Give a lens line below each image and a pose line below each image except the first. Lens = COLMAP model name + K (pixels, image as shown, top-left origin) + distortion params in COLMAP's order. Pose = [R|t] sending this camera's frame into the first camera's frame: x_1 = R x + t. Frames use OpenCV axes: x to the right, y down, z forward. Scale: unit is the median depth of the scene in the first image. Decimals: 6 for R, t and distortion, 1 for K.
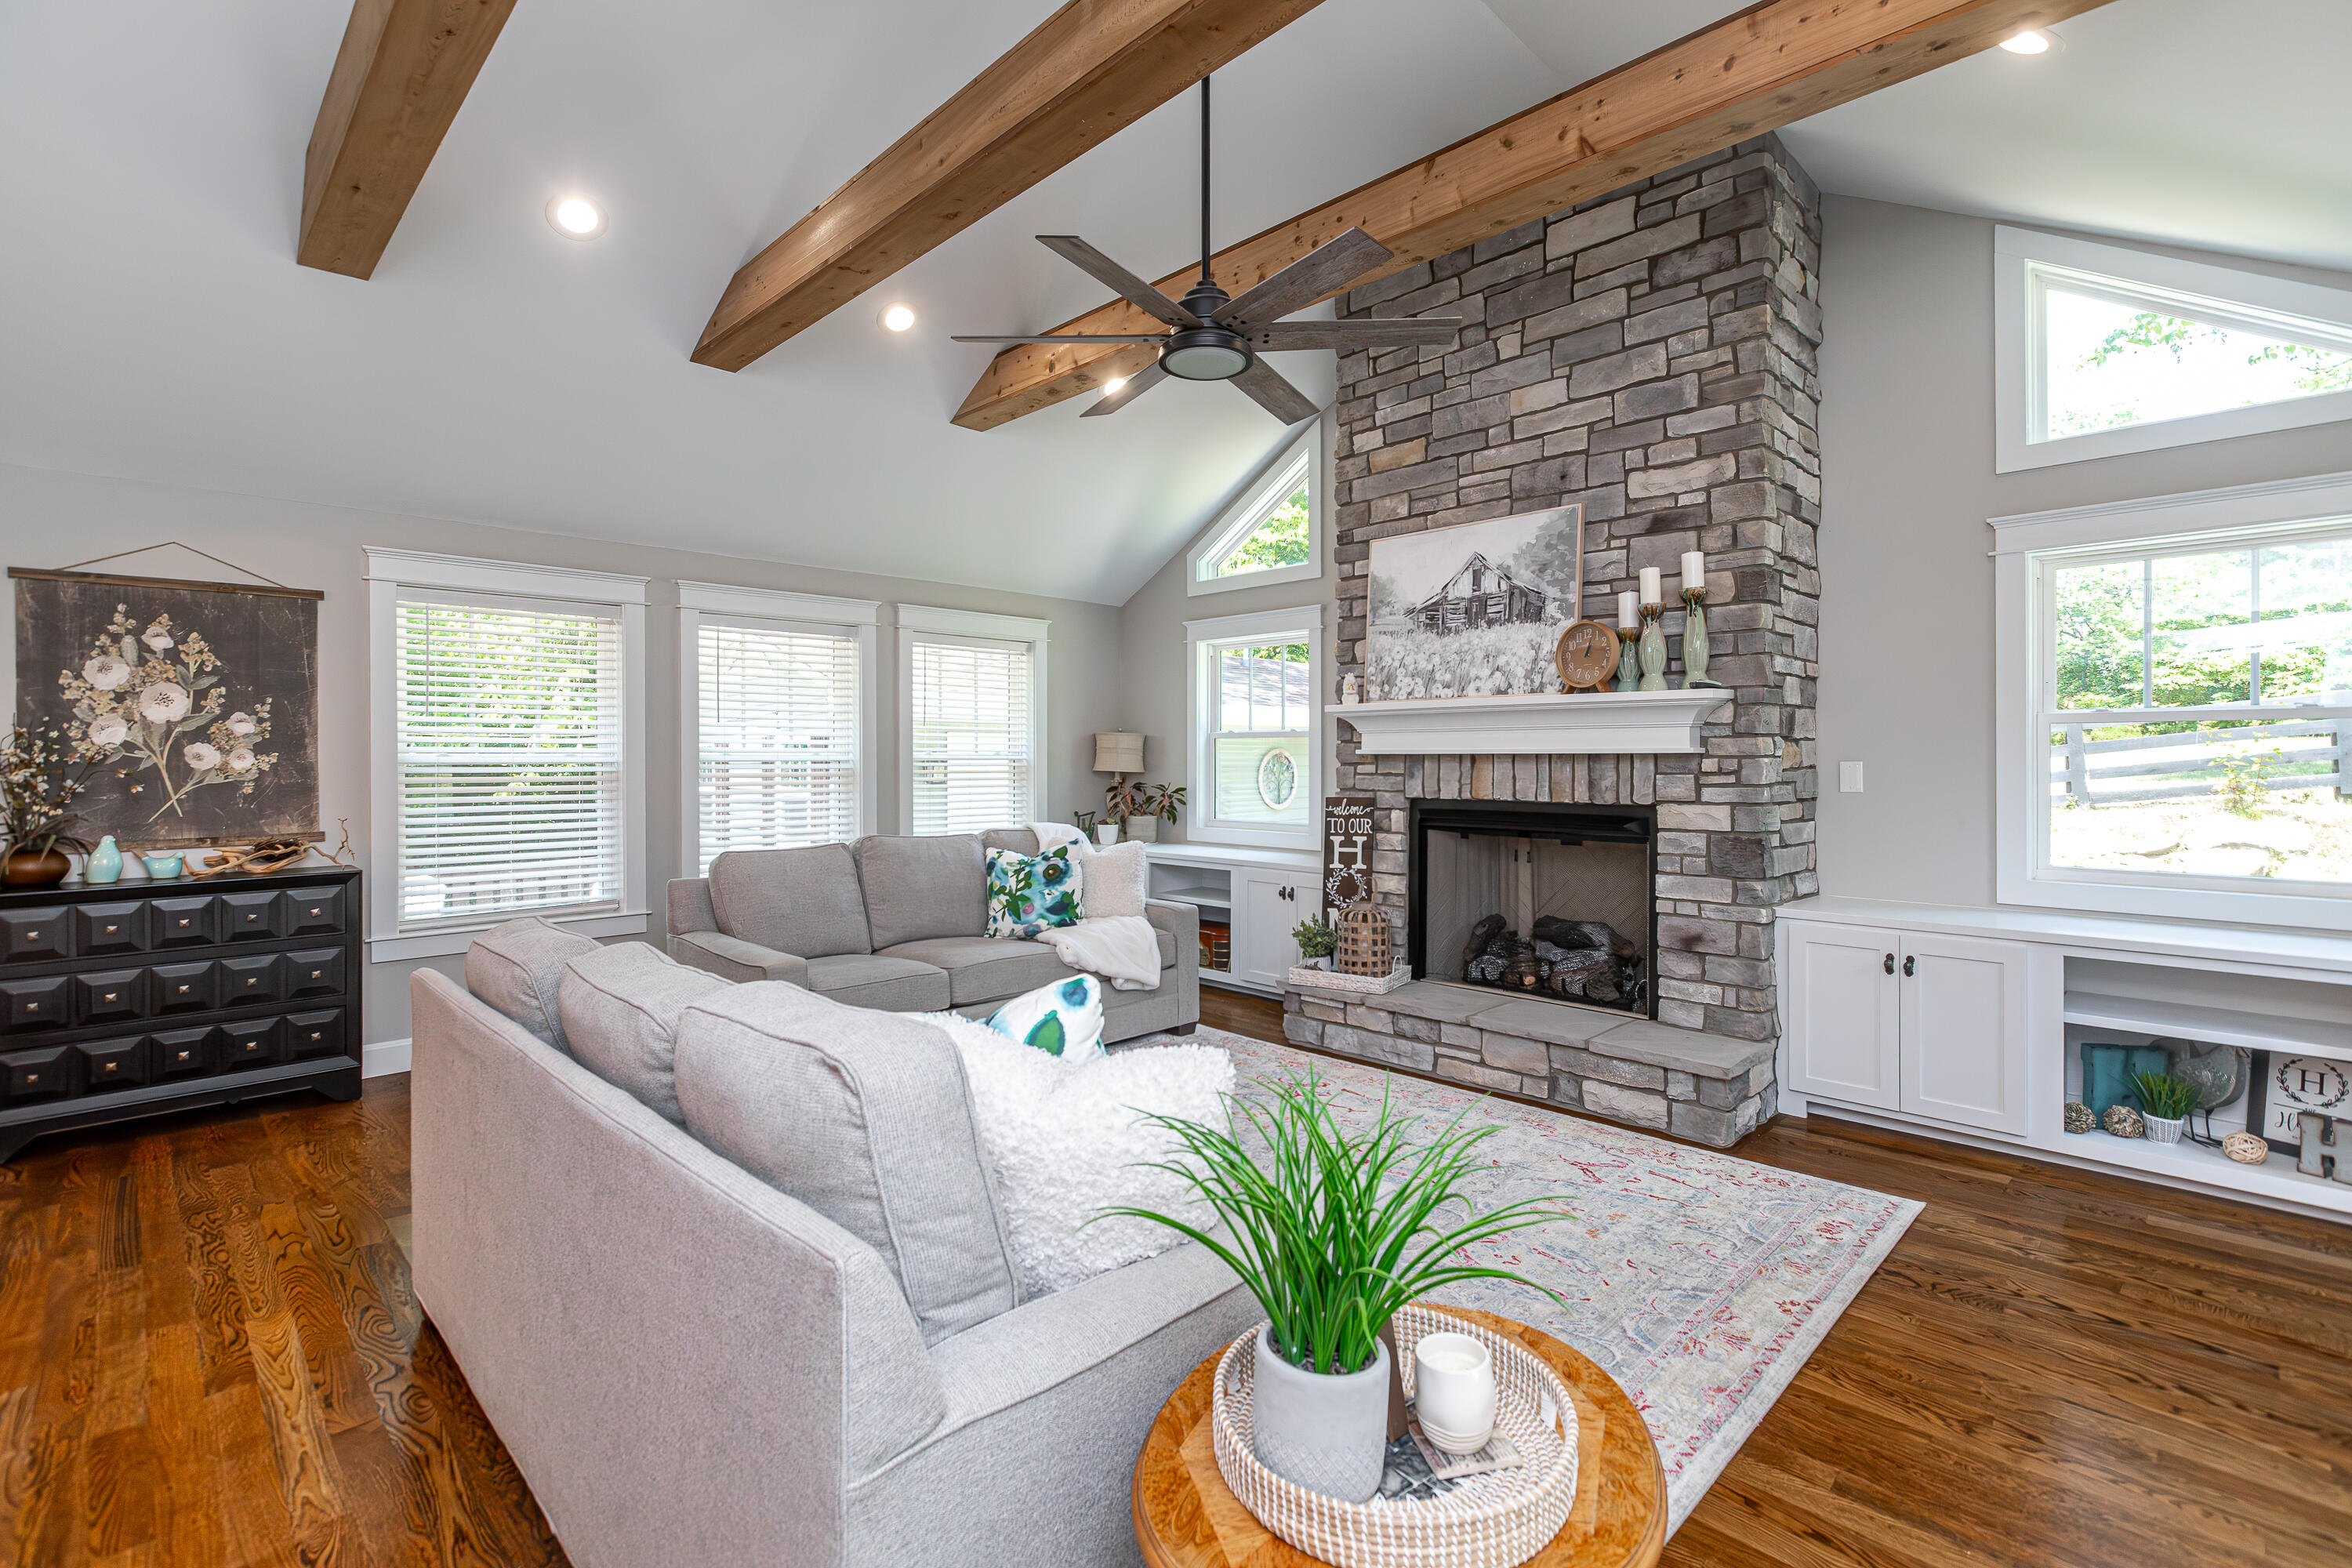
lens RADIAL K [[1067.3, 0, 1176.0], [0, 1067.3, 784.0], [0, 0, 1]] dist [0.001023, 0.000952]
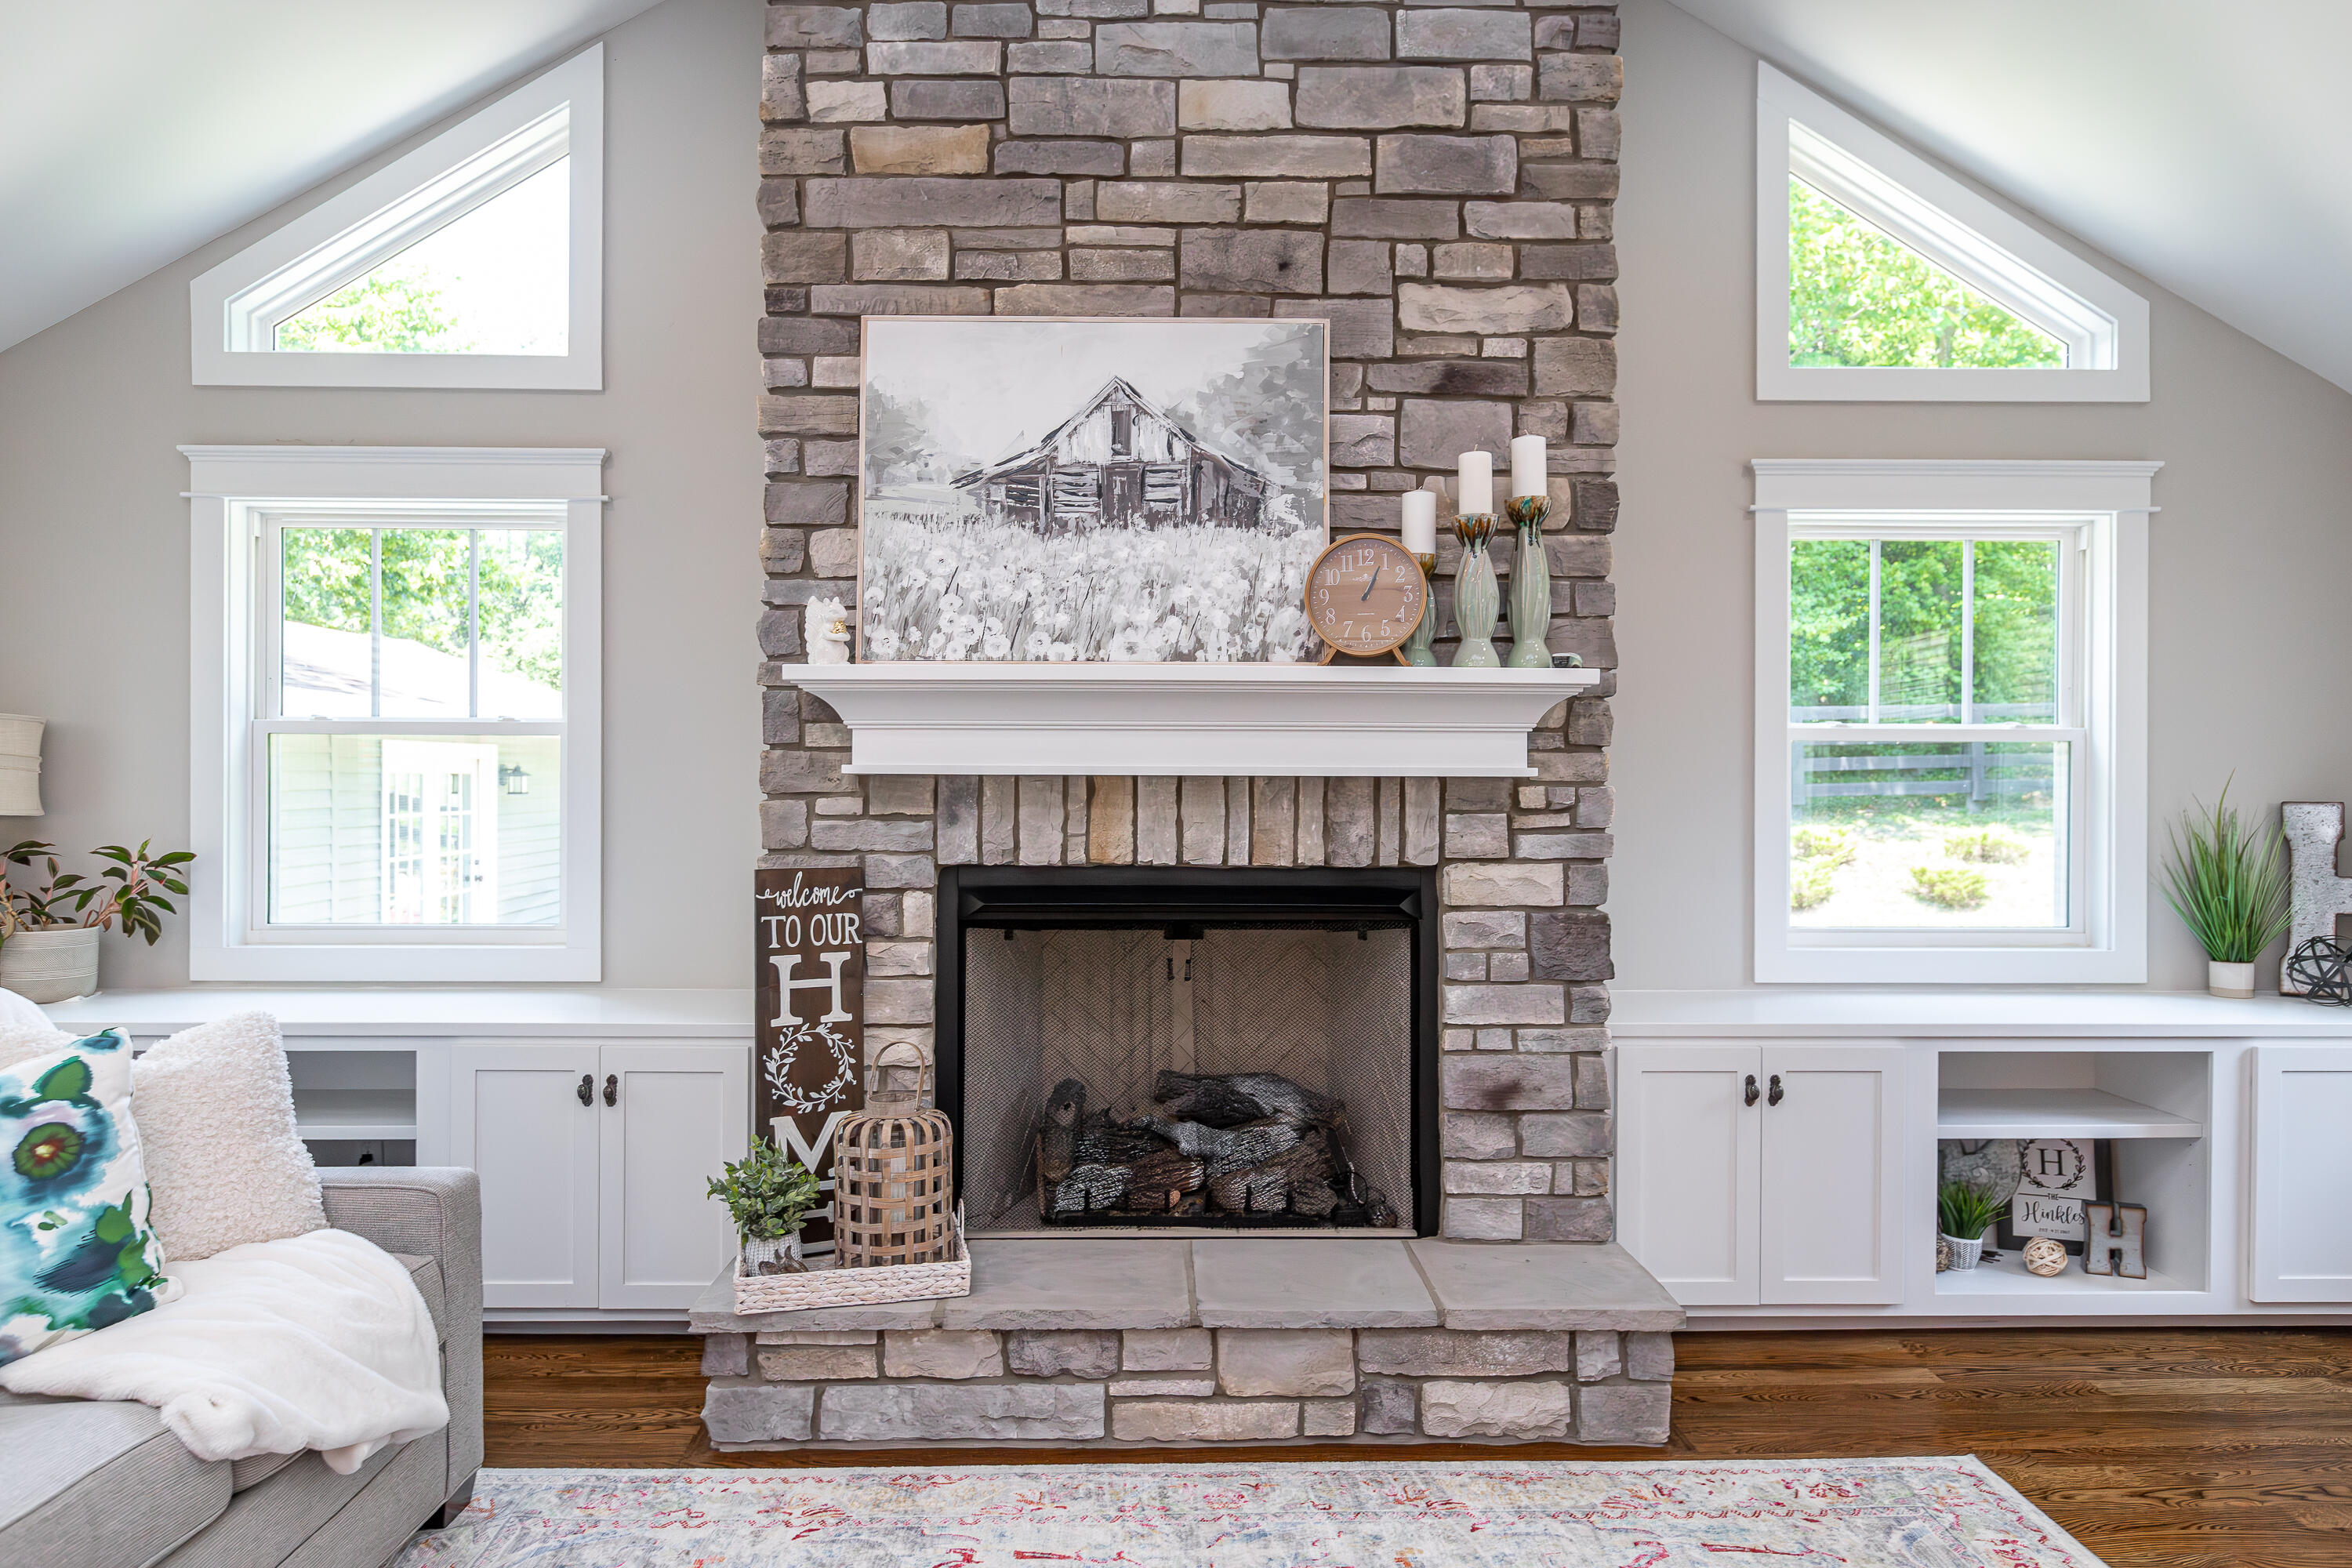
lens RADIAL K [[1513.5, 0, 1178.7], [0, 1513.5, 799.8], [0, 0, 1]] dist [0.002432, -0.002719]
pose [[0.686789, -0.008658, 0.726805, -0.232173], [0.013313, 0.999911, -0.000668, -0.016616], [-0.726735, 0.010135, 0.686843, 0.509312]]
